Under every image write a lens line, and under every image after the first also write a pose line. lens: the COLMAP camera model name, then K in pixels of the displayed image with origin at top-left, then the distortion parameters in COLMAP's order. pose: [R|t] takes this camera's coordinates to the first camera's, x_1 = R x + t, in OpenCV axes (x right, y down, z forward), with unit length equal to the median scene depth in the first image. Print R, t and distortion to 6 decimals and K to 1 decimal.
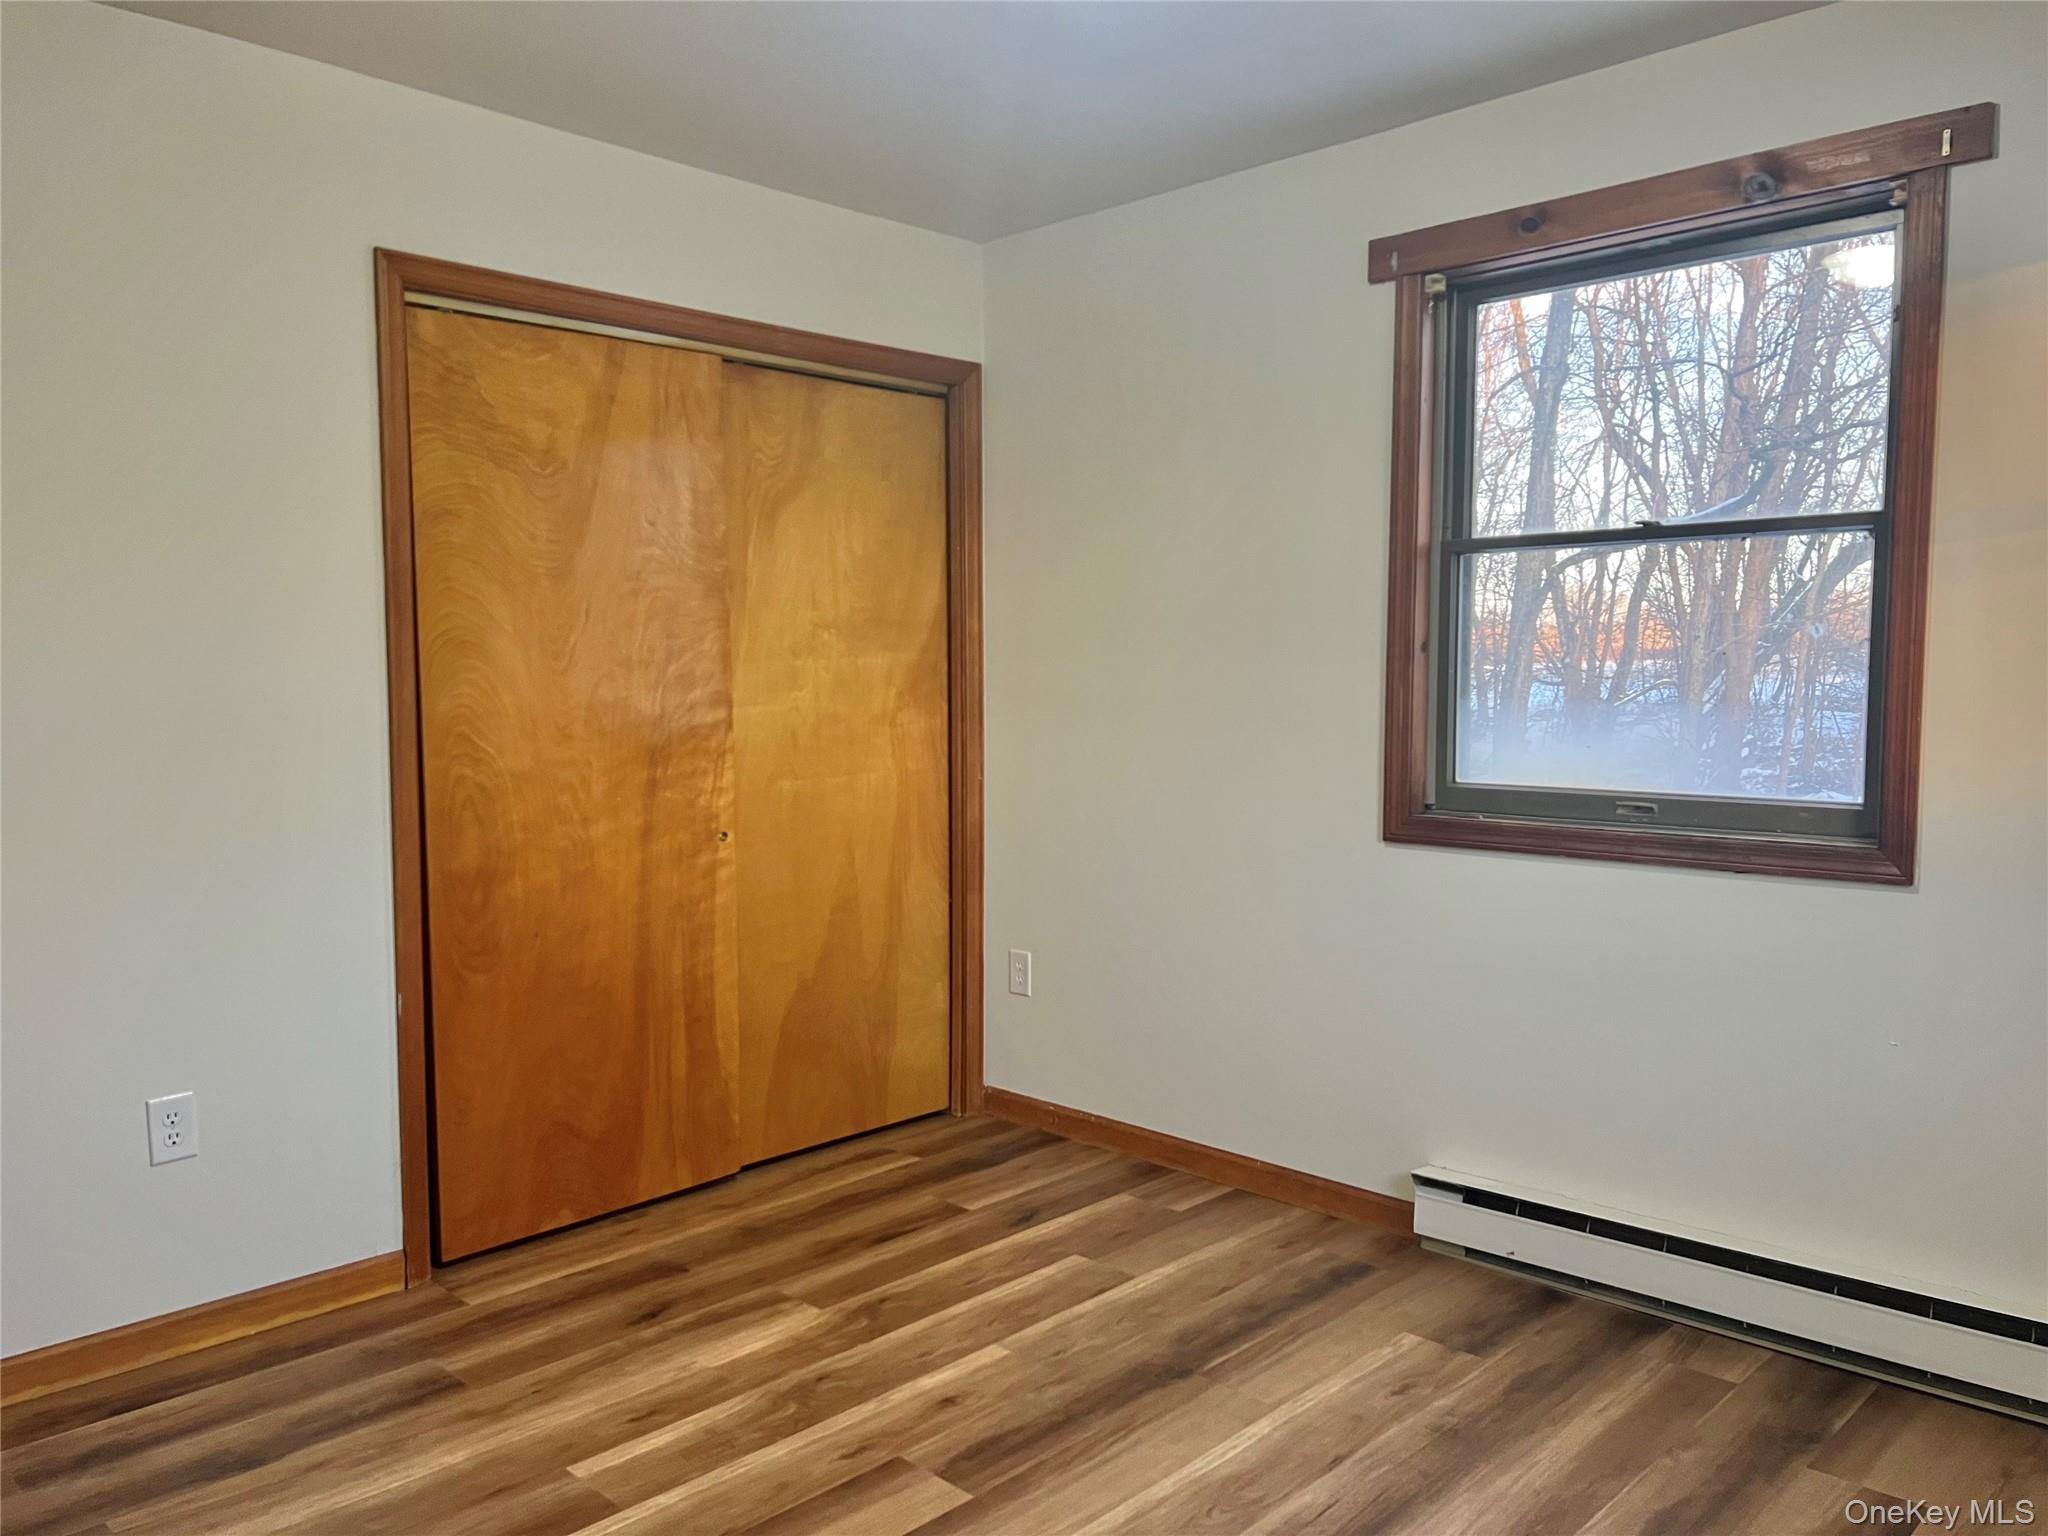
lens RADIAL K [[1518.3, 0, 1021.1], [0, 1518.3, 778.5], [0, 0, 1]] dist [0.075107, -0.086999]
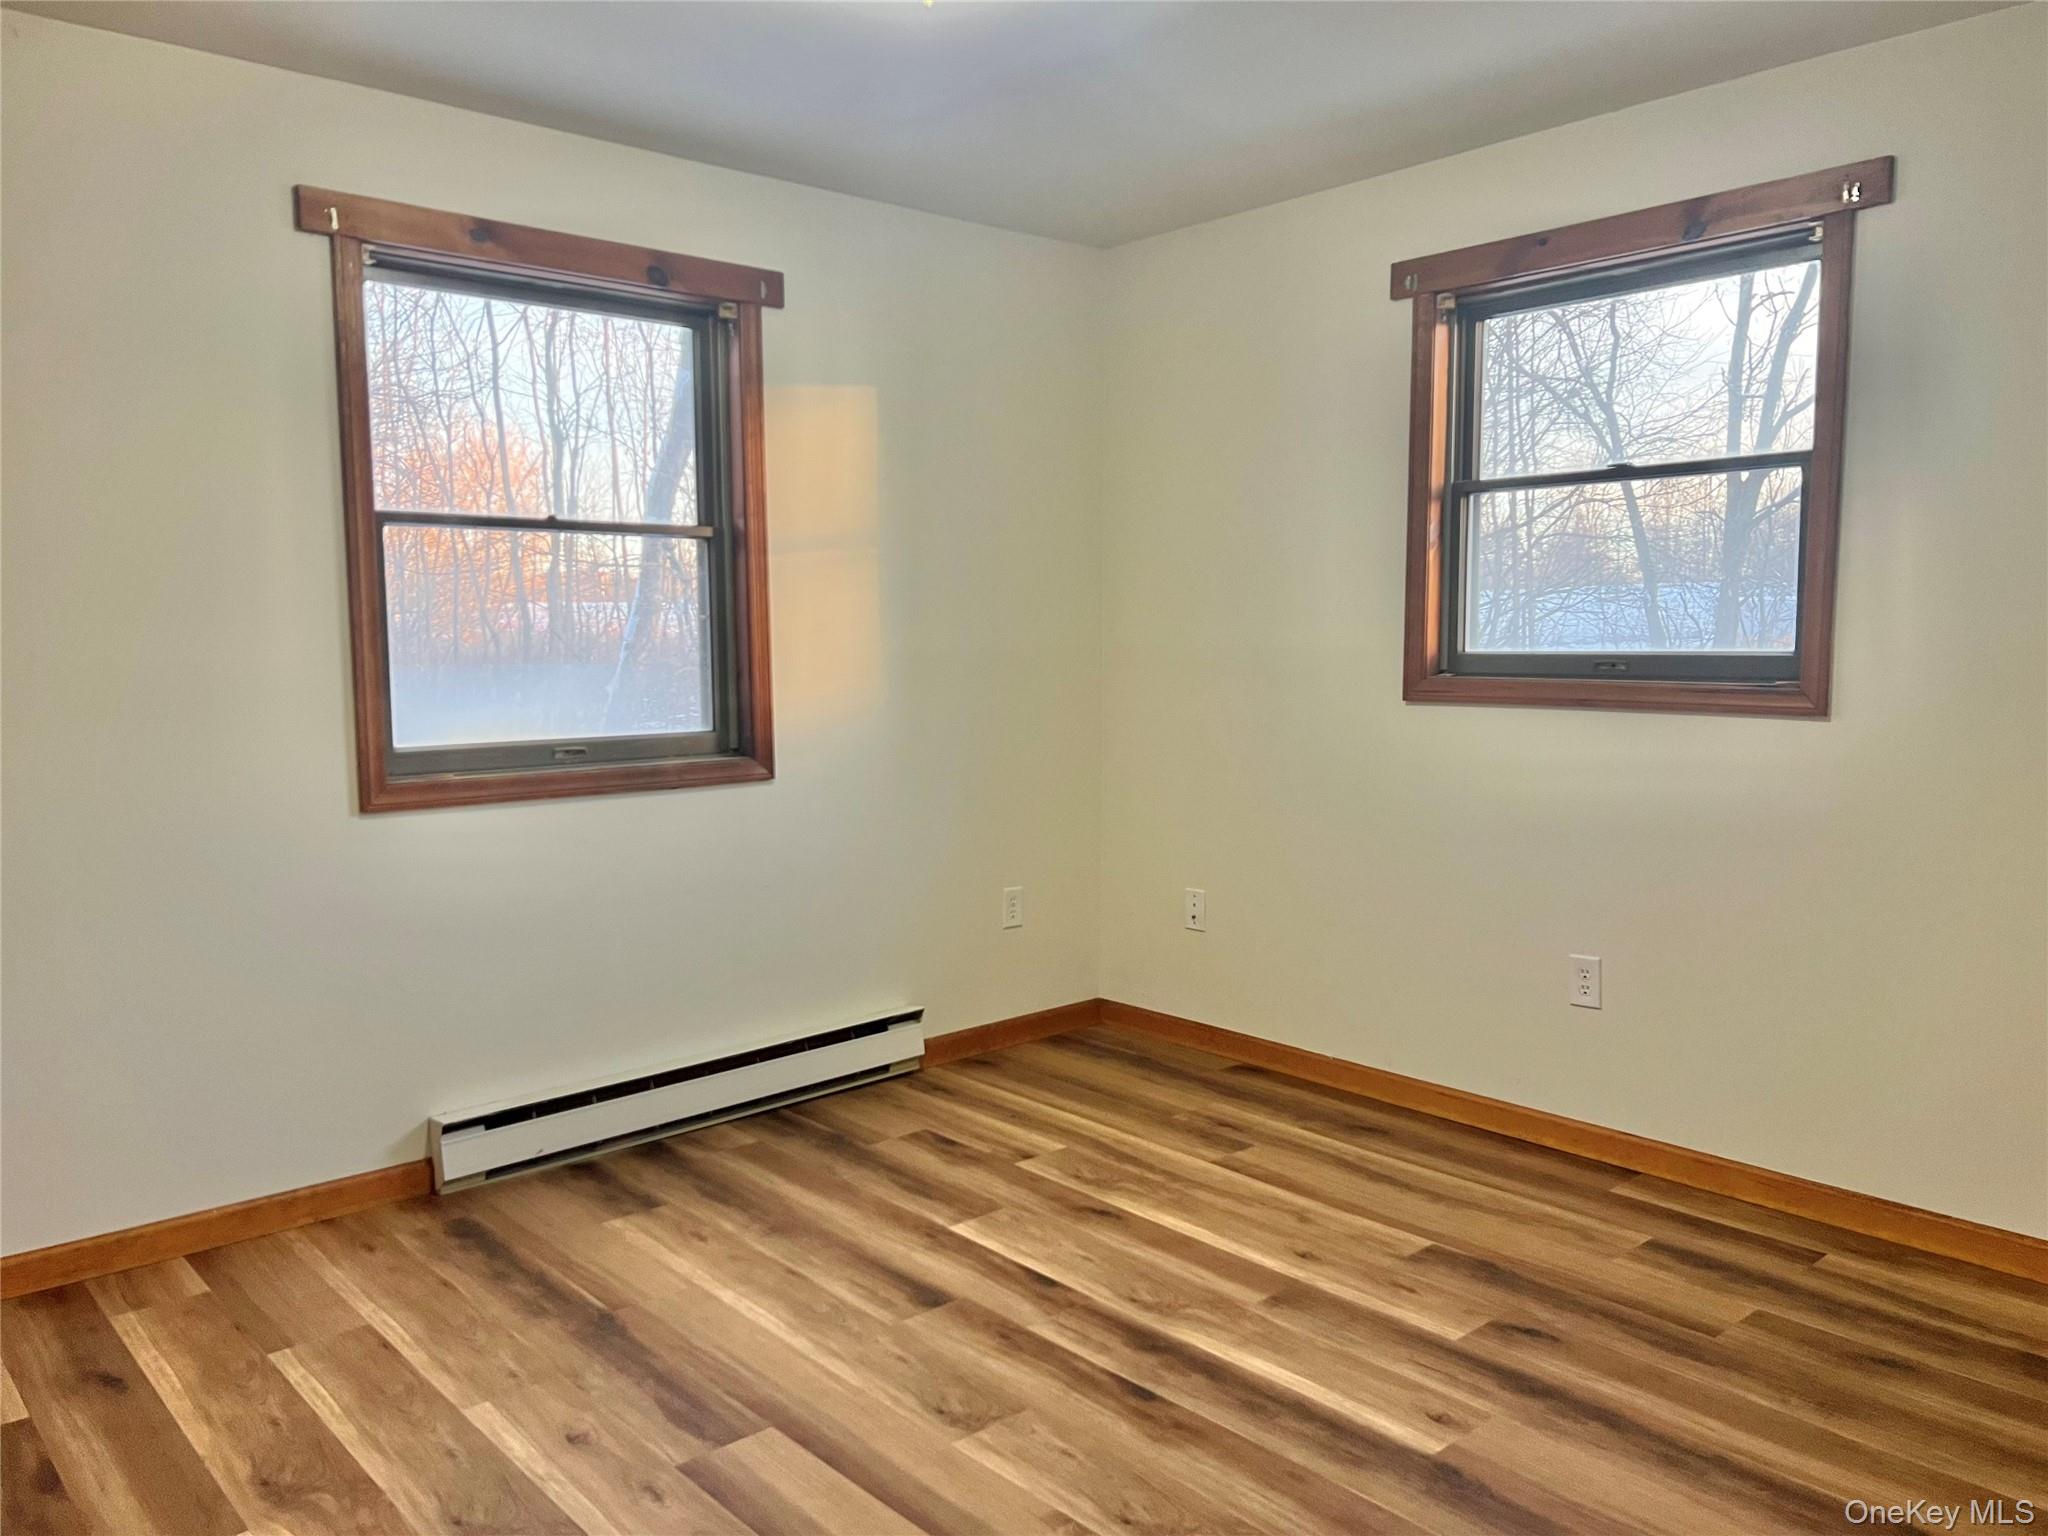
lens RADIAL K [[1518.3, 0, 1026.5], [0, 1518.3, 767.9], [0, 0, 1]] dist [0.075107, -0.086999]
pose [[0.079157, -0.087120, 0.993048, -0.751889], [0.079162, 0.993577, 0.080857, -0.035921], [-0.993714, 0.072211, 0.085545, 0.523032]]
